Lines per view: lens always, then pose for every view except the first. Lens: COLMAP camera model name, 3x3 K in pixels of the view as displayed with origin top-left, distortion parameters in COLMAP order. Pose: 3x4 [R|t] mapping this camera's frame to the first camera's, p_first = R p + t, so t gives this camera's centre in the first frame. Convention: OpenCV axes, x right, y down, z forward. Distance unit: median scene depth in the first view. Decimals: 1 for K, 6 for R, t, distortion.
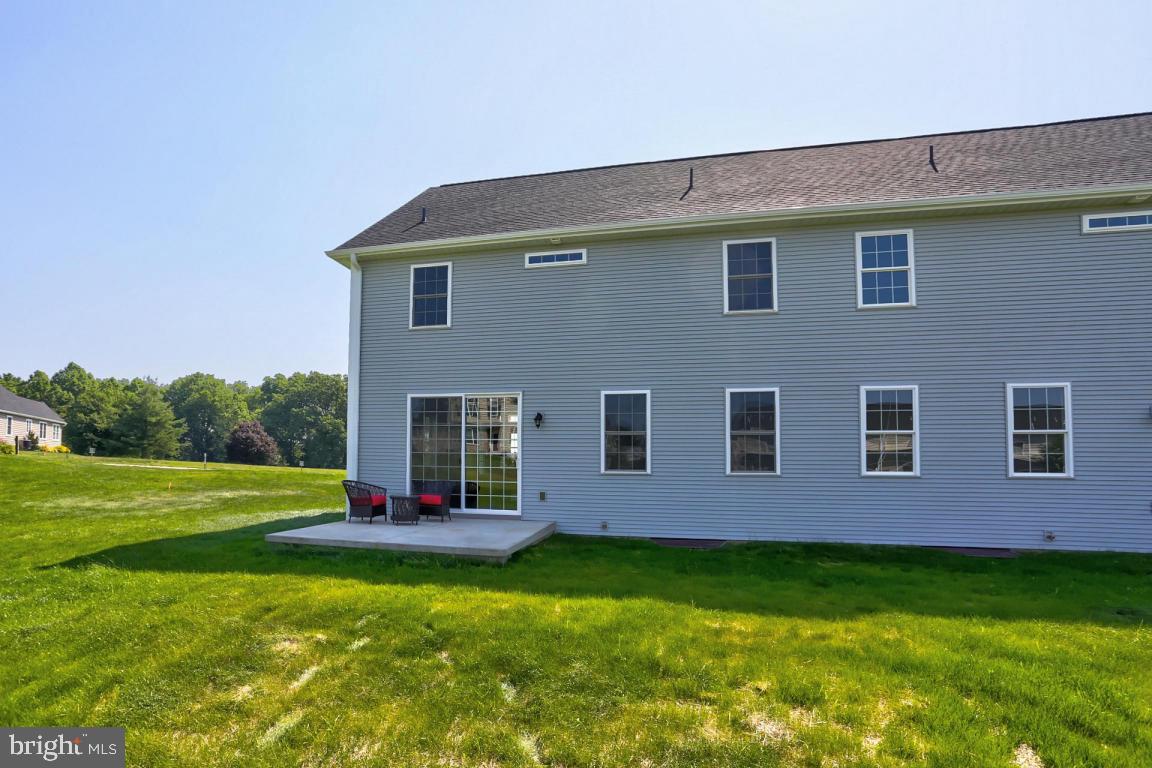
lens RADIAL K [[629.5, 0, 531.6], [0, 629.5, 396.6], [0, 0, 1]] dist [-0.002446, -0.000161]
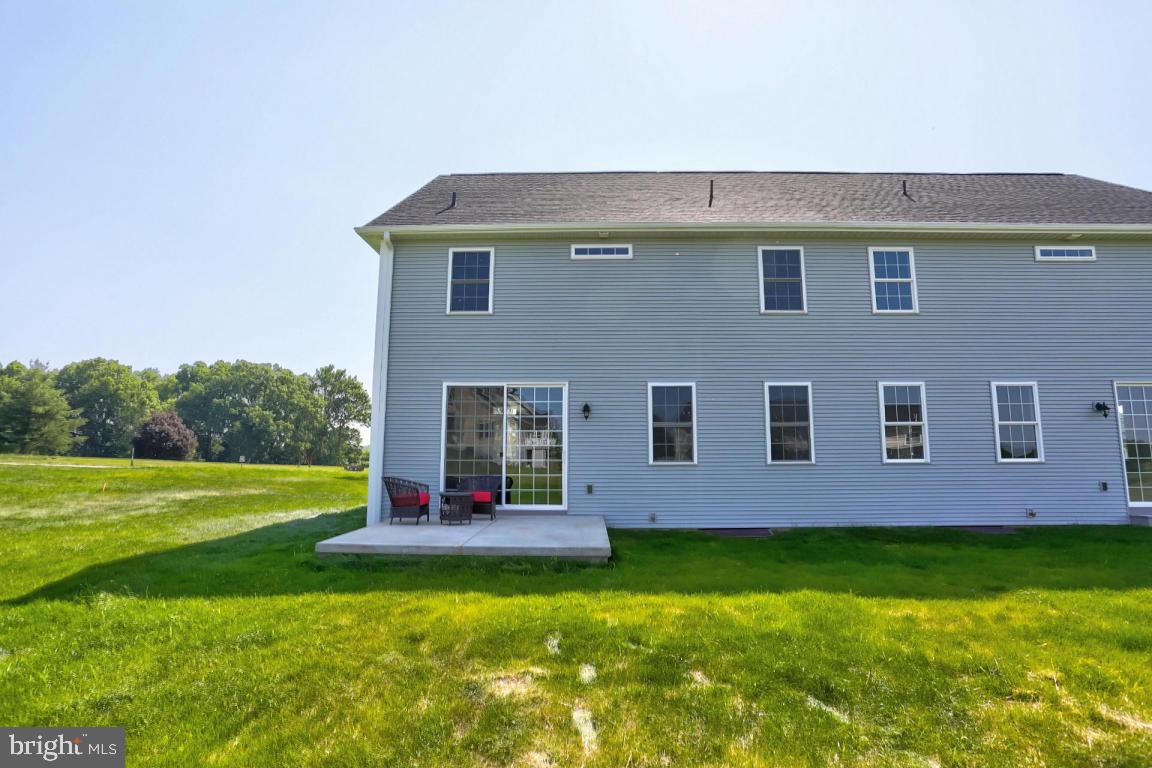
lens RADIAL K [[589.3, 0, 580.3], [0, 589.3, 344.8], [0, 0, 1]] dist [-0.005511, 0.000822]
pose [[0.970741, 0.033417, 0.237794, -0.215709], [-0.014166, 0.996514, -0.082210, 0.009635], [-0.239713, 0.076436, 0.967830, 0.096874]]
